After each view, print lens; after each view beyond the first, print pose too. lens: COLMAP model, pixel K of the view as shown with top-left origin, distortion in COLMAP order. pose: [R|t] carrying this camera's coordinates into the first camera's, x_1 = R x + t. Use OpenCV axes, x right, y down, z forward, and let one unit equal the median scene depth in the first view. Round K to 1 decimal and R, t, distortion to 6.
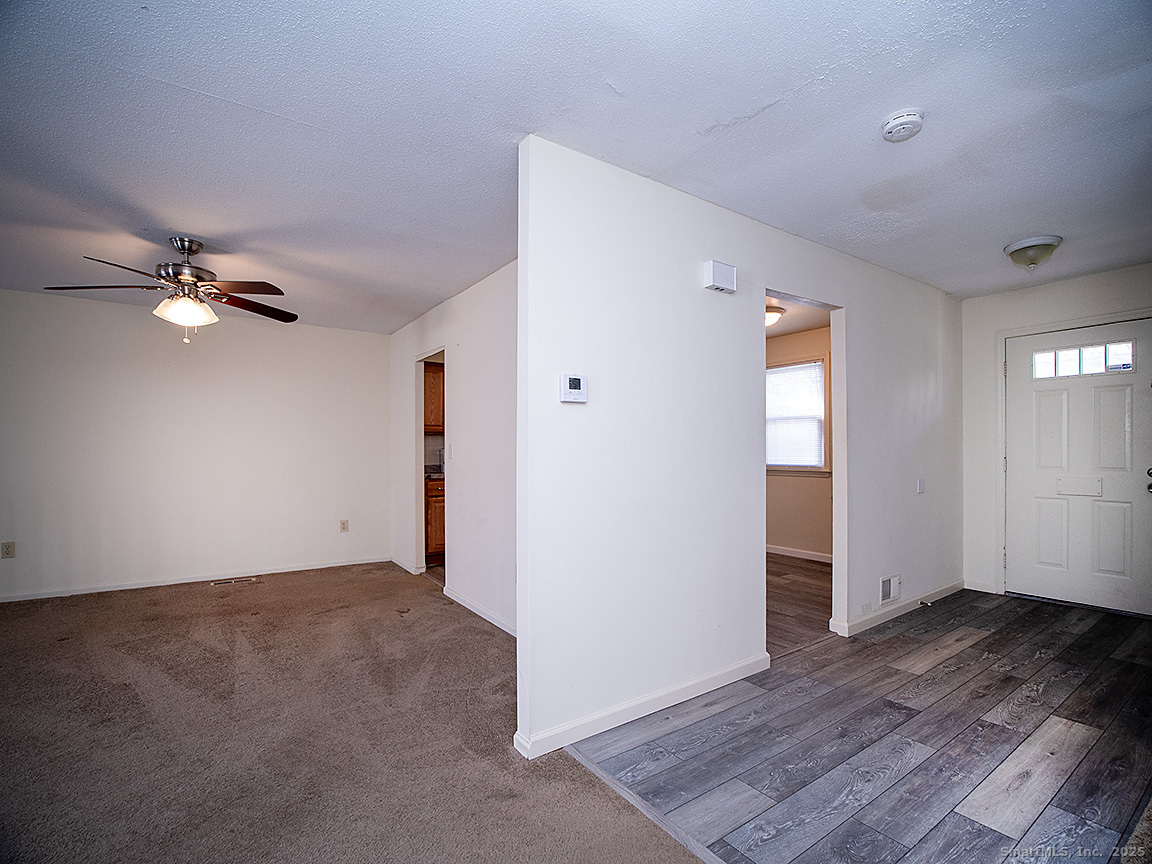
lens RADIAL K [[539.0, 0, 583.9], [0, 539.0, 451.2], [0, 0, 1]] dist [-0.003144, -0.000604]
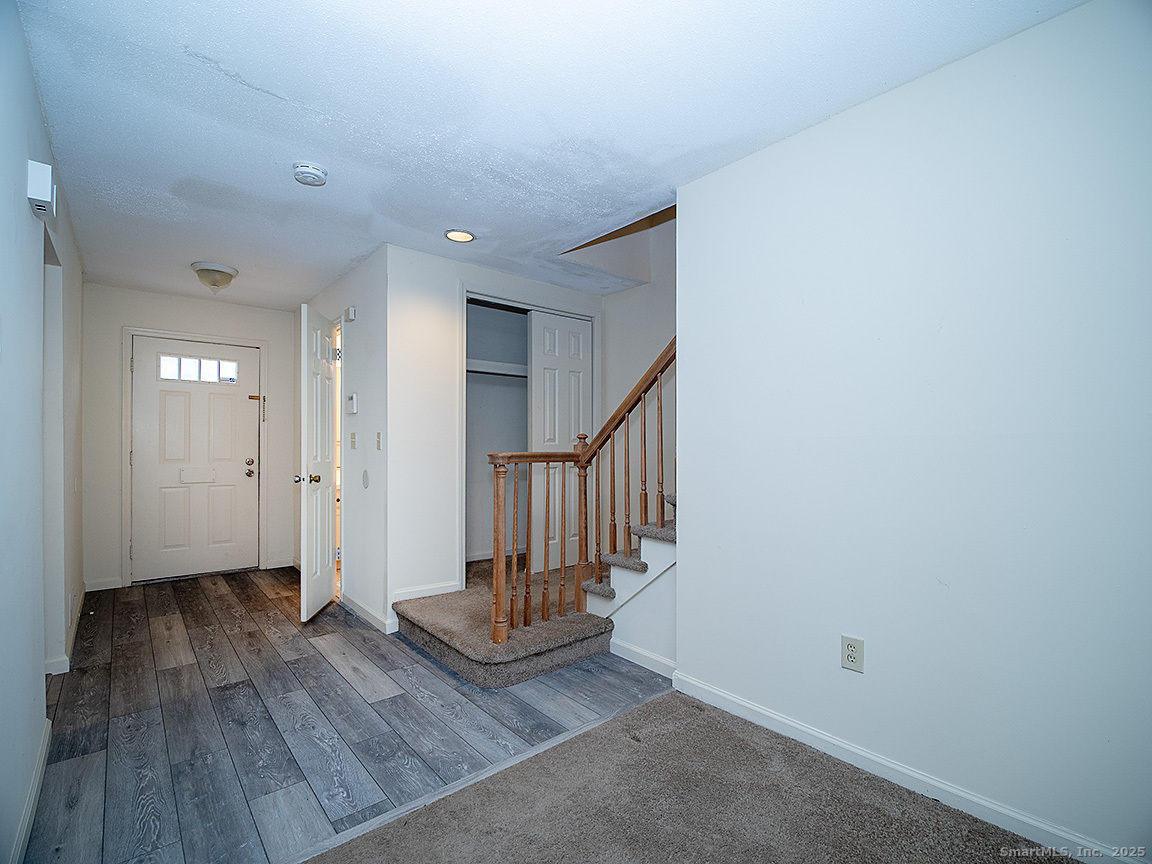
lens RADIAL K [[539.0, 0, 583.9], [0, 539.0, 451.2], [0, 0, 1]] dist [-0.003144, -0.000604]
pose [[-0.085444, -0.005486, 0.996328, -0.446481], [-0.008139, 0.999955, 0.004808, -0.000321], [-0.996310, -0.007698, -0.085485, 0.335934]]
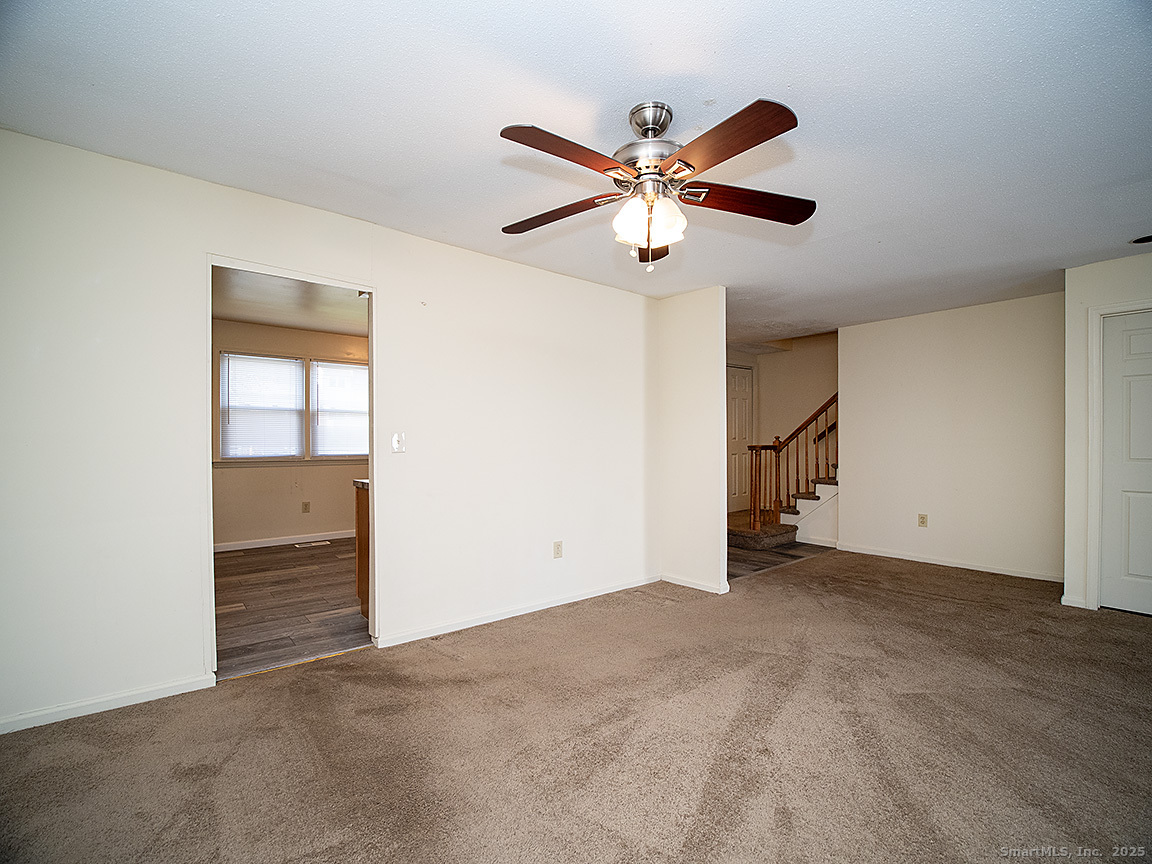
lens RADIAL K [[539.0, 0, 583.9], [0, 539.0, 451.2], [0, 0, 1]] dist [-0.003144, -0.000604]
pose [[-0.072031, -0.015020, 0.997289, -1.497700], [0.003471, 0.999877, 0.015309, -0.003346], [-0.997396, 0.004564, -0.071970, 1.188663]]
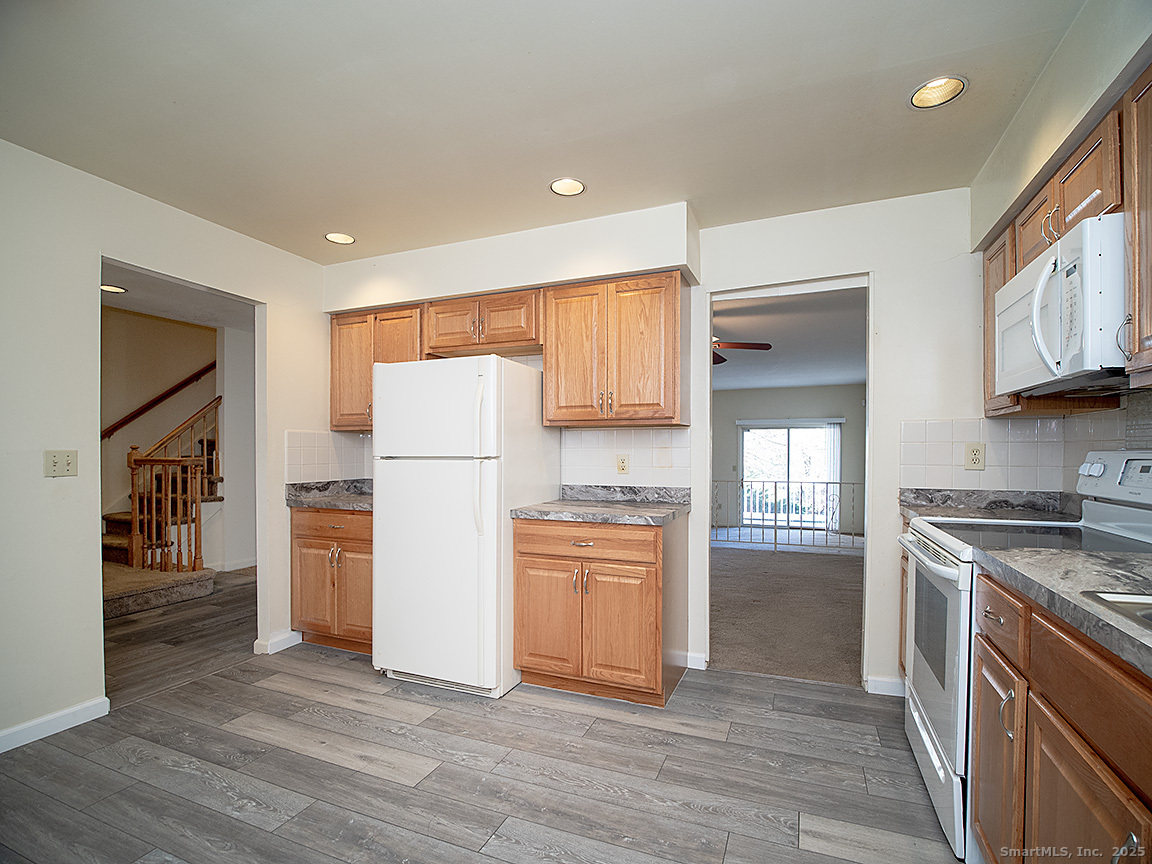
lens RADIAL K [[539.0, 0, 583.9], [0, 539.0, 451.2], [0, 0, 1]] dist [-0.003144, -0.000604]
pose [[-0.843568, -0.002371, -0.537017, 0.368205], [-0.003737, 0.999992, 0.001456, -0.015554], [0.537010, 0.003235, -0.843570, 2.280048]]
